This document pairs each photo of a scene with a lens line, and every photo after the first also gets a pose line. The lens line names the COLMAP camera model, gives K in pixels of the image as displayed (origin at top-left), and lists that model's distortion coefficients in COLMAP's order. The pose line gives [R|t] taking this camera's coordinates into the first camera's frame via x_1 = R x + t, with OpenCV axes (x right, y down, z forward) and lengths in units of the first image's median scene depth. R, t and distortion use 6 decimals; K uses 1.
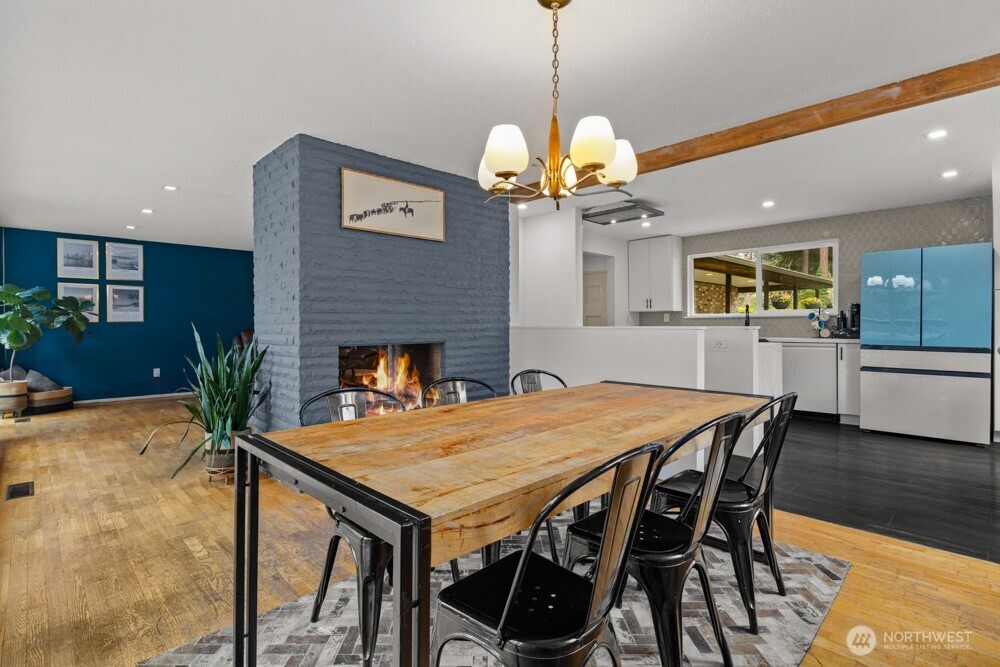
lens RADIAL K [[480.1, 0, 504.8], [0, 480.1, 326.6], [0, 0, 1]] dist [0.000075, 0.000569]
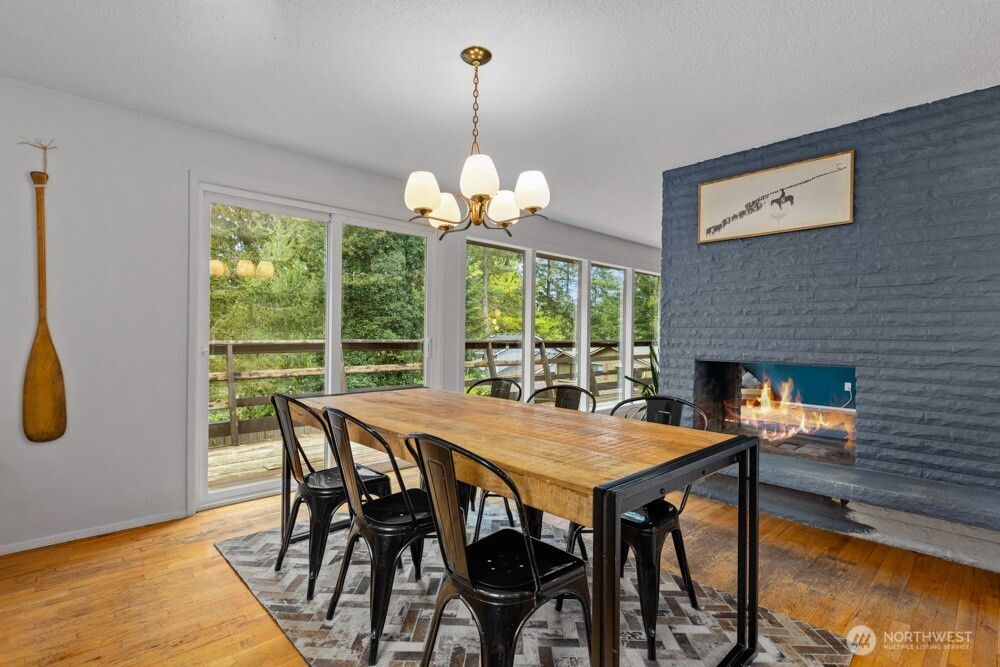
lens RADIAL K [[480.1, 0, 477.6], [0, 480.1, 341.1], [0, 0, 1]] dist [0.000075, 0.000569]
pose [[-0.052491, 0.016617, -0.998483, 0.663387], [-0.022326, 0.999592, 0.017809, -0.006563], [0.998372, 0.023227, -0.052099, 0.551957]]
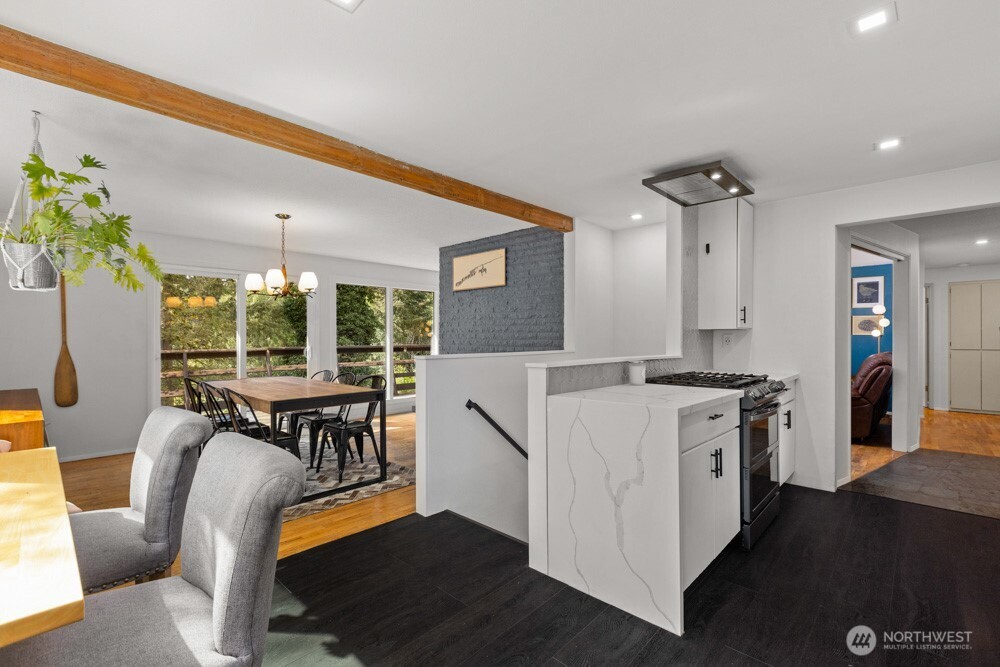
lens RADIAL K [[454.2, 0, 479.1], [0, 454.2, 335.8], [0, 0, 1]] dist [0.001596, -0.000520]
pose [[0.000877, -0.000645, -0.999999, 1.254928], [-0.008873, 0.999960, -0.000653, -0.039562], [0.999960, 0.008873, 0.000871, 1.027042]]
